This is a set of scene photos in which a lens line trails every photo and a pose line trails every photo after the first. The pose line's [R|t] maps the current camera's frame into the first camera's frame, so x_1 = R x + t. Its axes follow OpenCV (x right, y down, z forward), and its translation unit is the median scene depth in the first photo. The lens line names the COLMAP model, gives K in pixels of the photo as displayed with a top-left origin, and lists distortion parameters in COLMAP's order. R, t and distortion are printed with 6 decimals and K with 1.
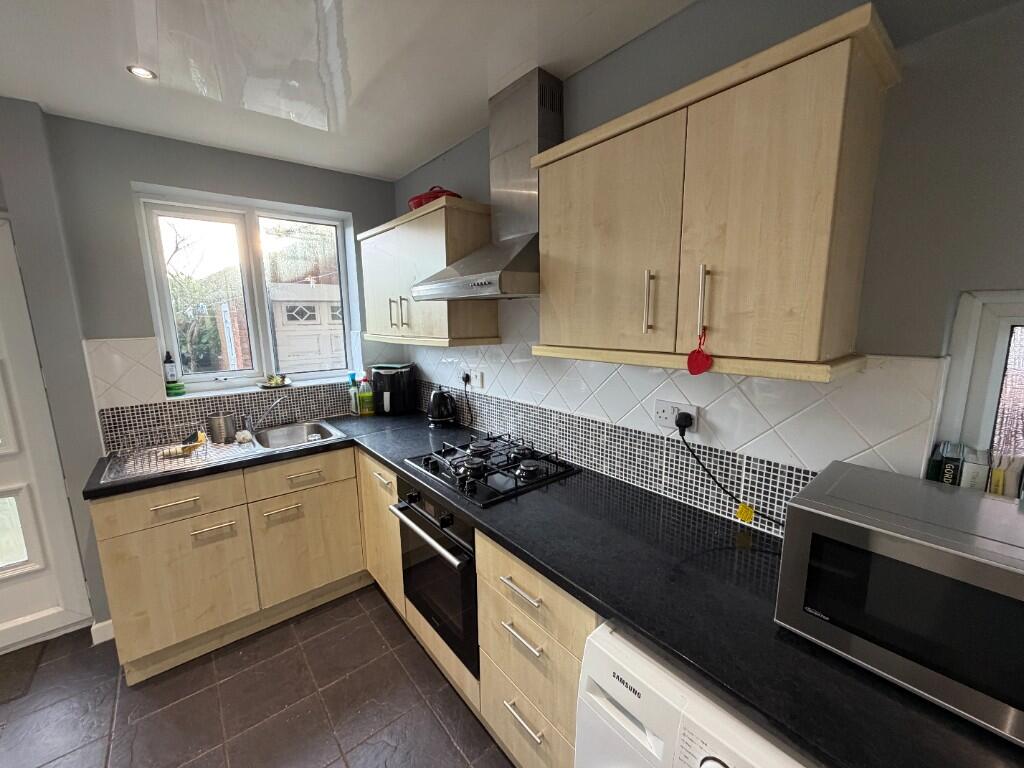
lens RADIAL K [[407.1, 0, 510.6], [0, 407.1, 385.1], [0, 0, 1]] dist [-0.001785, -0.000254]
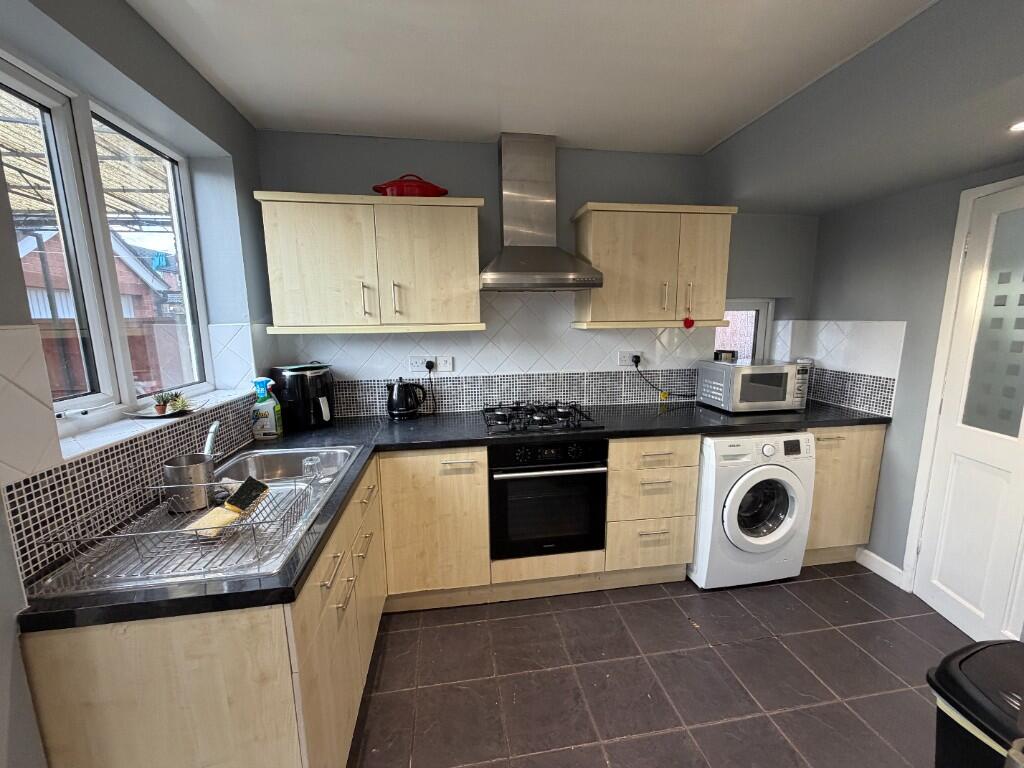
lens RADIAL K [[407.1, 0, 510.6], [0, 407.1, 385.1], [0, 0, 1]] dist [-0.001785, -0.000254]
pose [[0.512522, -0.130089, 0.848763, -1.103130], [0.148875, 0.986950, 0.061372, -0.000626], [-0.845670, 0.094905, 0.525201, 0.354453]]
